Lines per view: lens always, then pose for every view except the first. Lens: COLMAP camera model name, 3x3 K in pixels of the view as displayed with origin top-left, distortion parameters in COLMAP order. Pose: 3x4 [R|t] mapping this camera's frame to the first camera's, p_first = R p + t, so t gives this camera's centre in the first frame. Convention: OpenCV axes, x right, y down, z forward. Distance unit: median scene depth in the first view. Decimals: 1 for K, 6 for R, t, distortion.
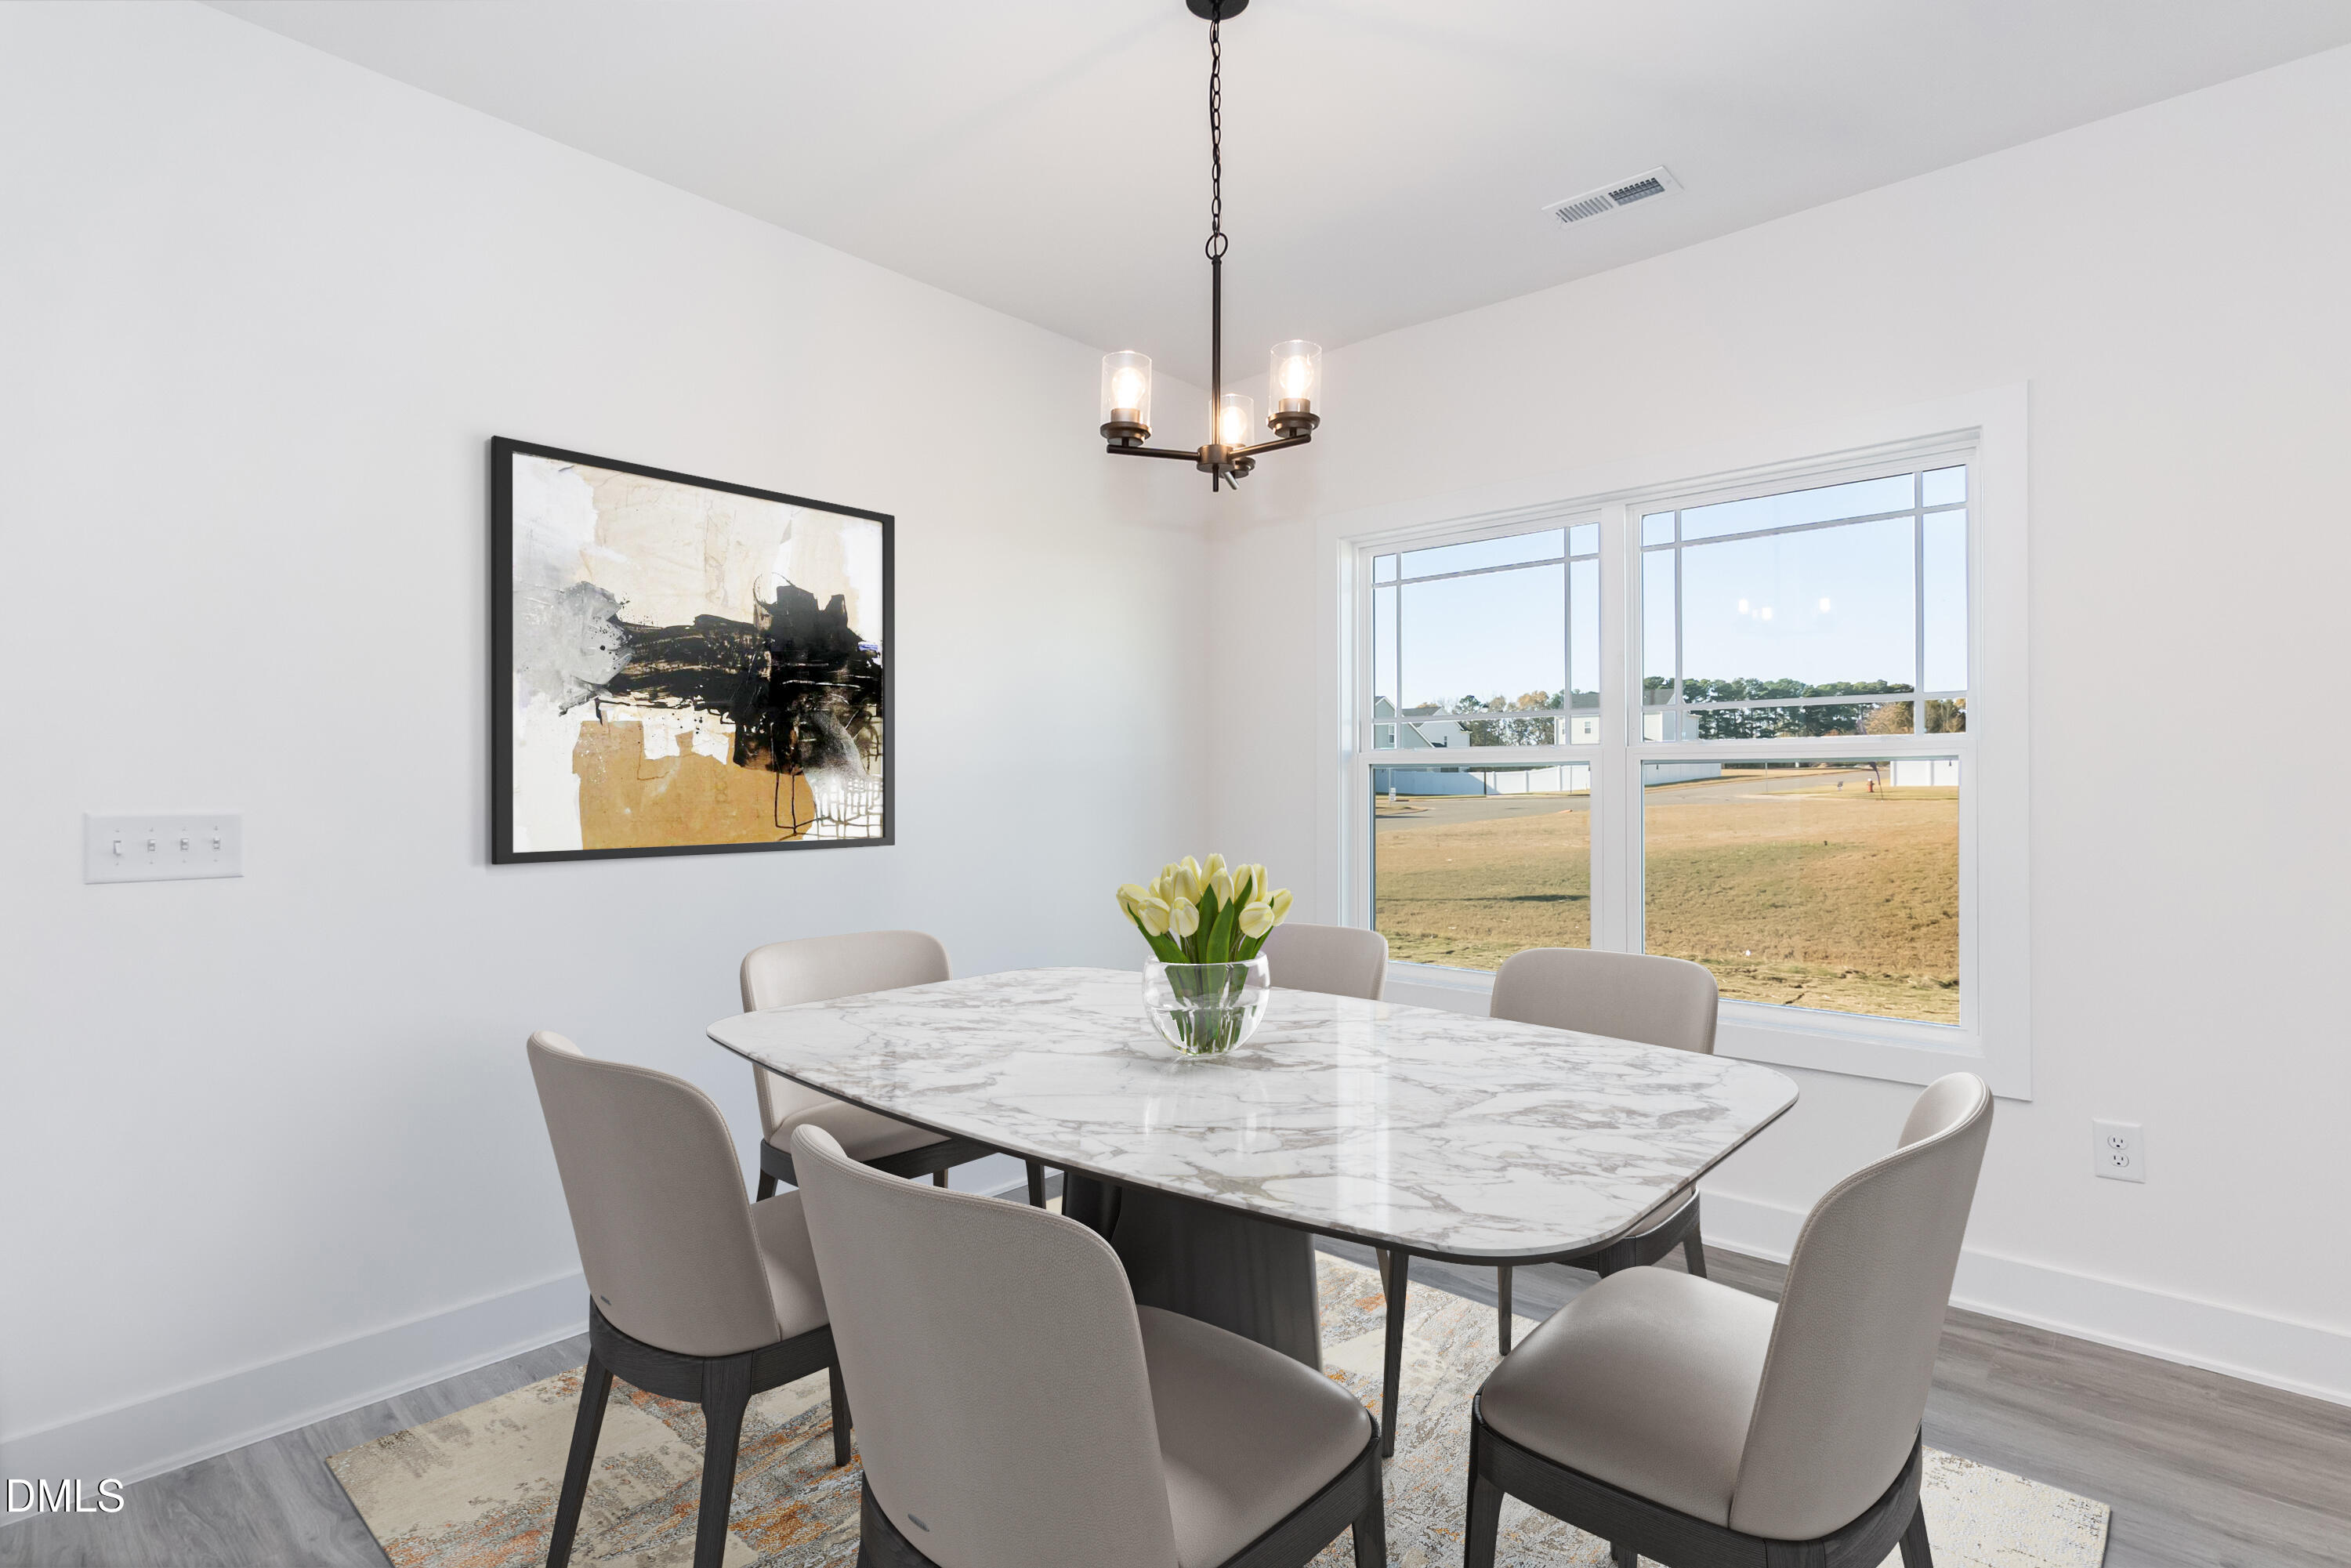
lens RADIAL K [[1036.6, 0, 1163.4], [0, 1036.6, 787.8], [0, 0, 1]] dist [0.002516, 0.000070]
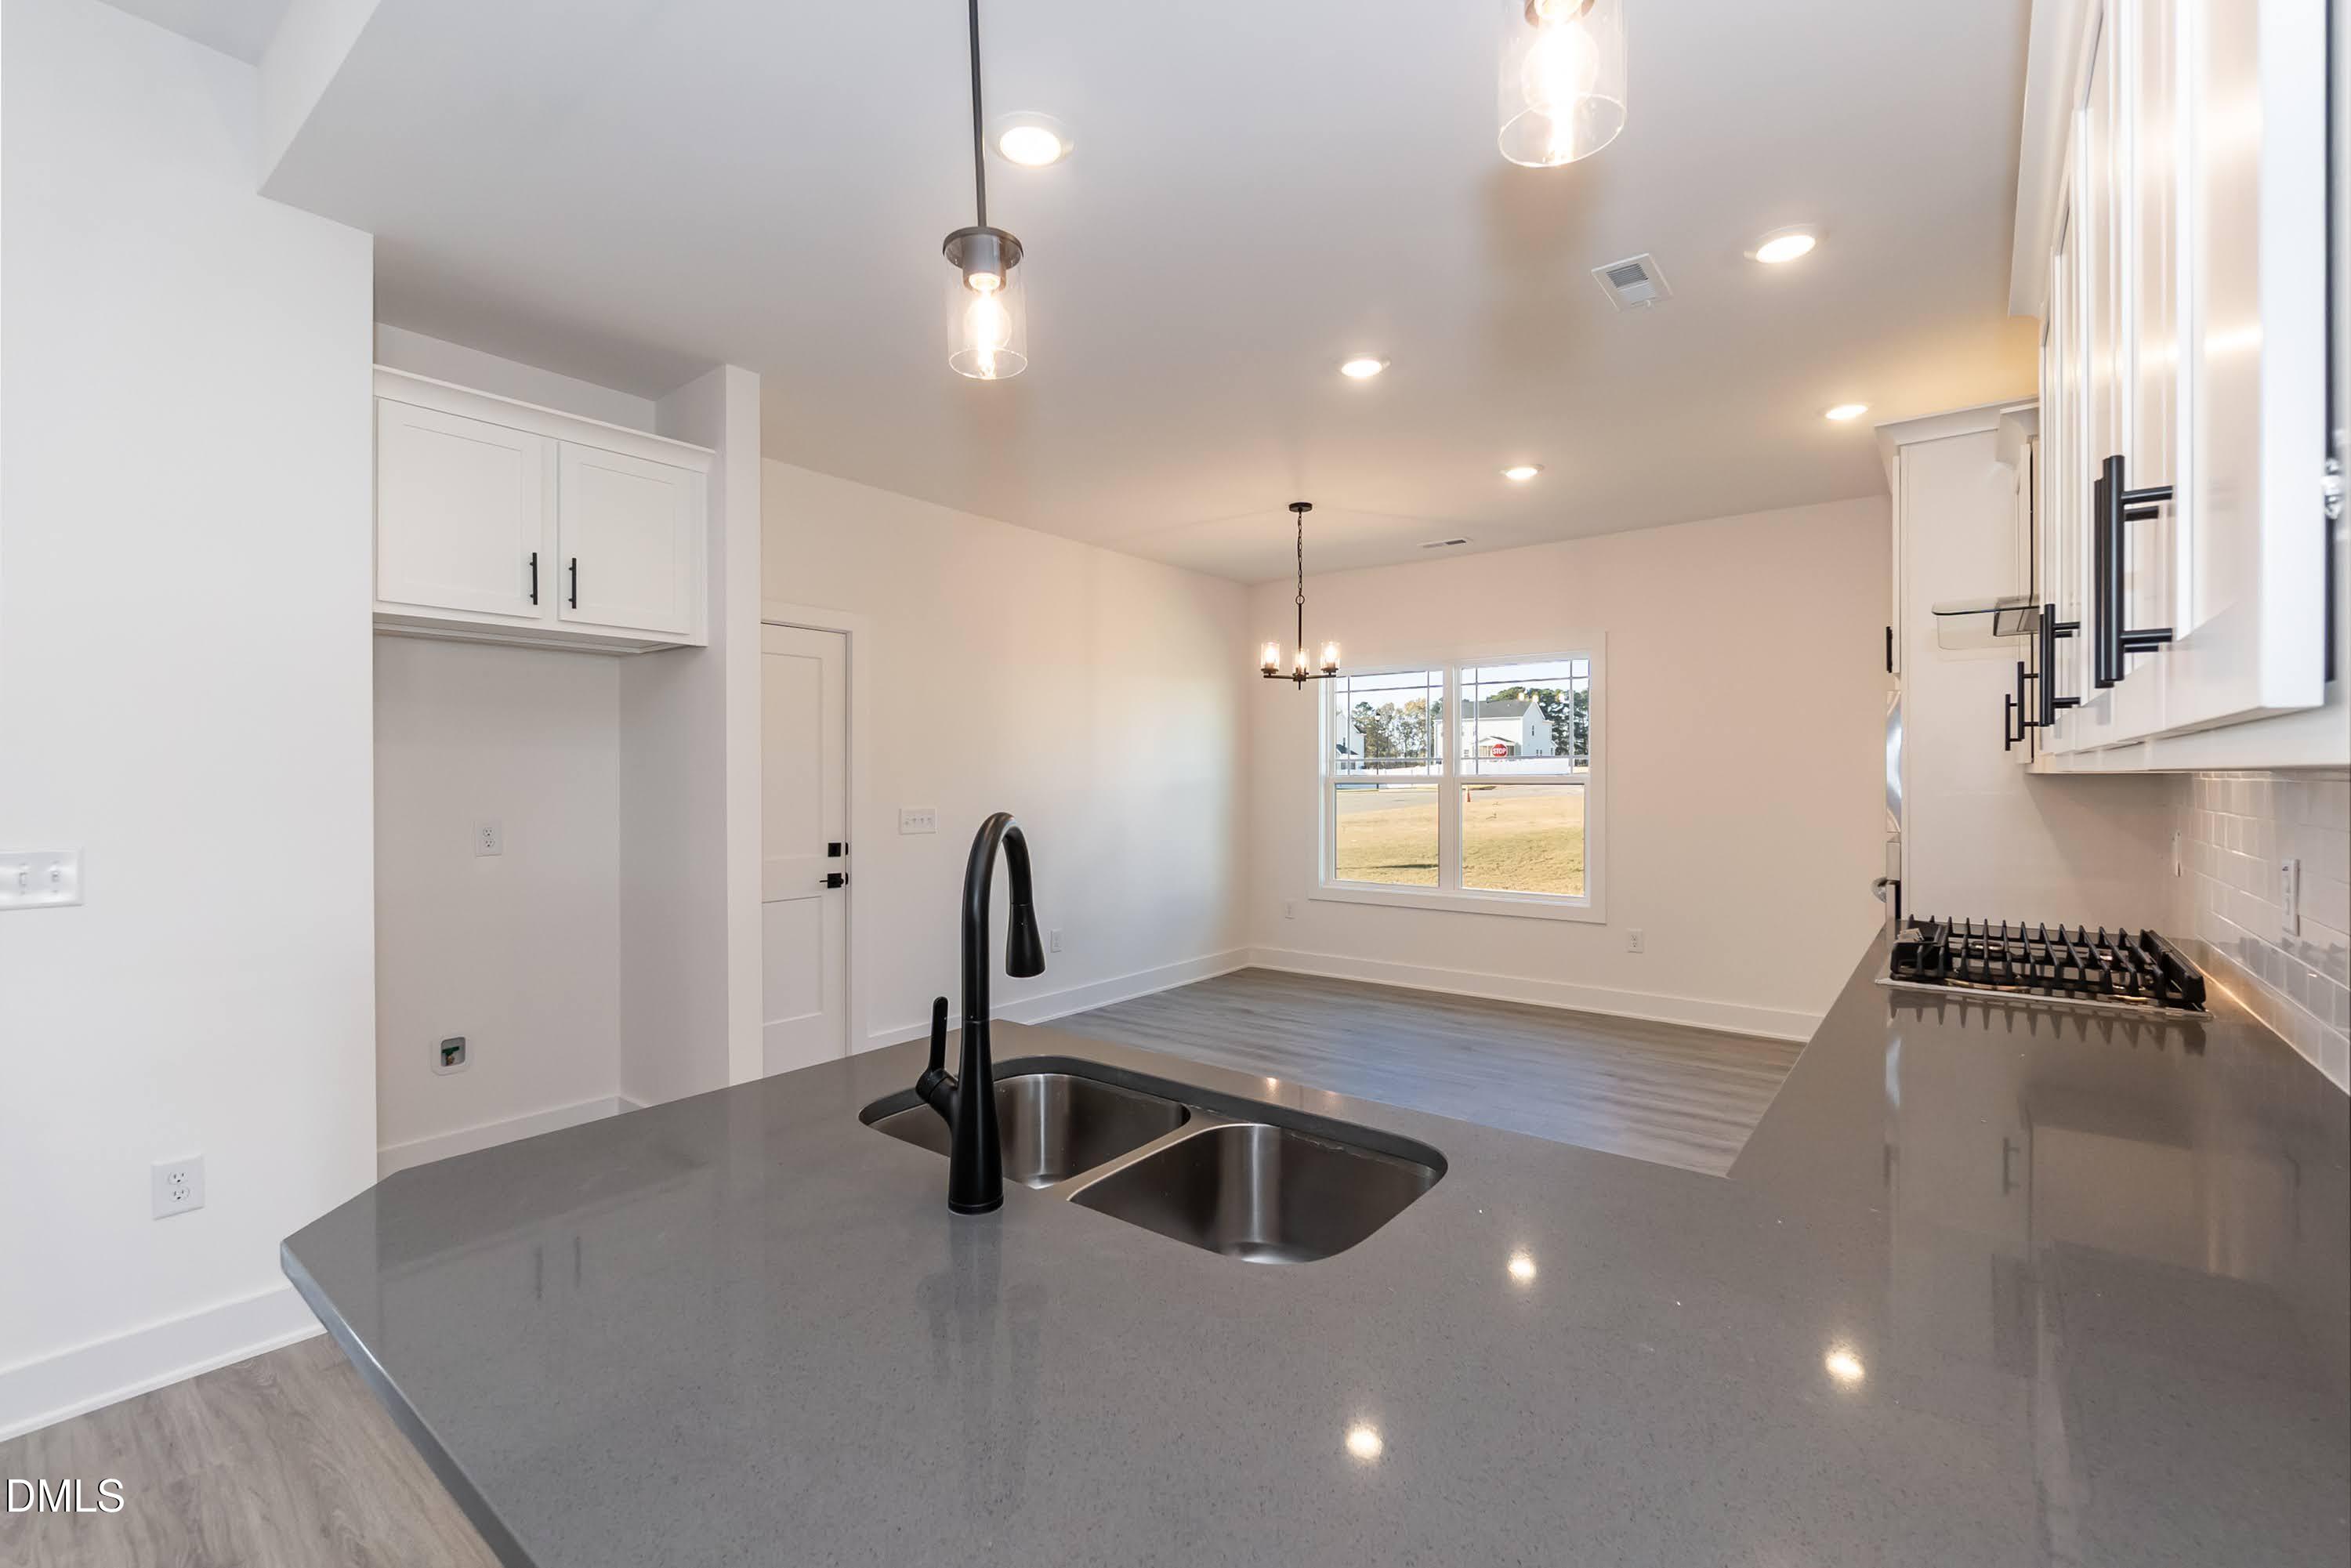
lens RADIAL K [[1016.0, 0, 1184.6], [0, 1016.0, 780.9], [0, 0, 1]] dist [-0.001753, 0.000464]
pose [[0.993156, 0.002120, 0.116778, -0.205537], [-0.002391, 0.999995, 0.002185, -0.018871], [-0.116773, -0.002449, 0.993156, -0.591918]]
